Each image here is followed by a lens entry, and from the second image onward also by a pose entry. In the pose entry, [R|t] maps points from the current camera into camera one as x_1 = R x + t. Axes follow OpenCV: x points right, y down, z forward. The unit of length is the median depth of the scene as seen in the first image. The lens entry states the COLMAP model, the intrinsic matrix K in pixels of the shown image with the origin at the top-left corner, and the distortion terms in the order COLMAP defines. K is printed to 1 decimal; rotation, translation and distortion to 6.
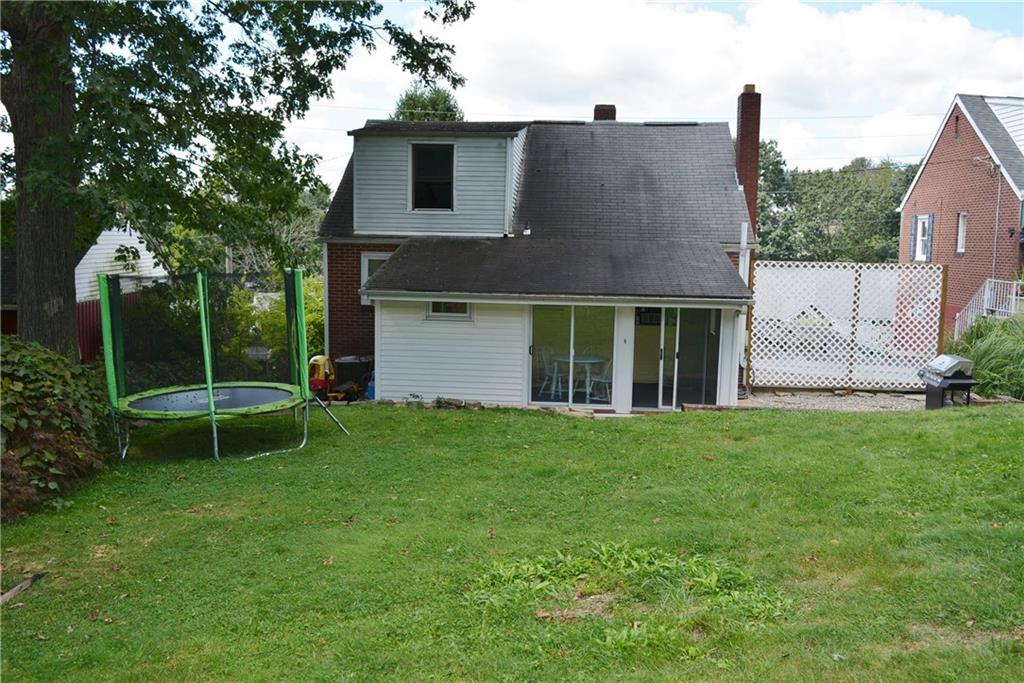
lens RADIAL K [[882.7, 0, 511.9], [0, 882.7, 341.6], [0, 0, 1]] dist [-0.007292, -0.001047]
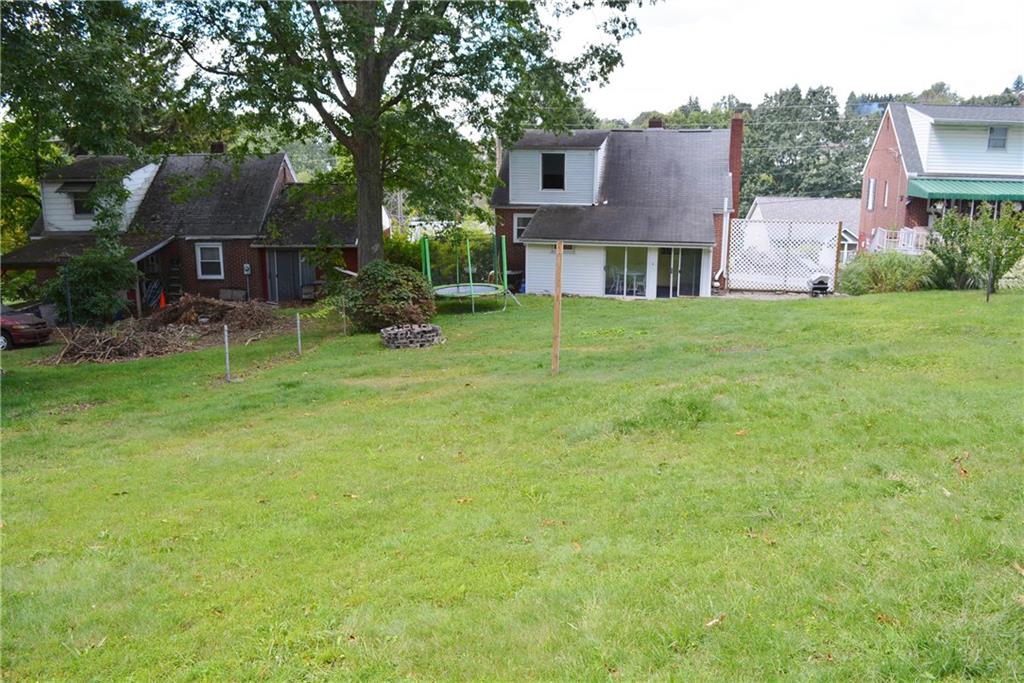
lens RADIAL K [[805.1, 0, 513.9], [0, 805.1, 342.3], [0, 0, 1]] dist [-0.092090, 0.012670]
pose [[0.993164, 0.012764, -0.116024, 0.027996], [-0.000025, 0.994027, 0.109138, -0.020506], [0.116724, -0.108389, 0.987232, -0.748820]]
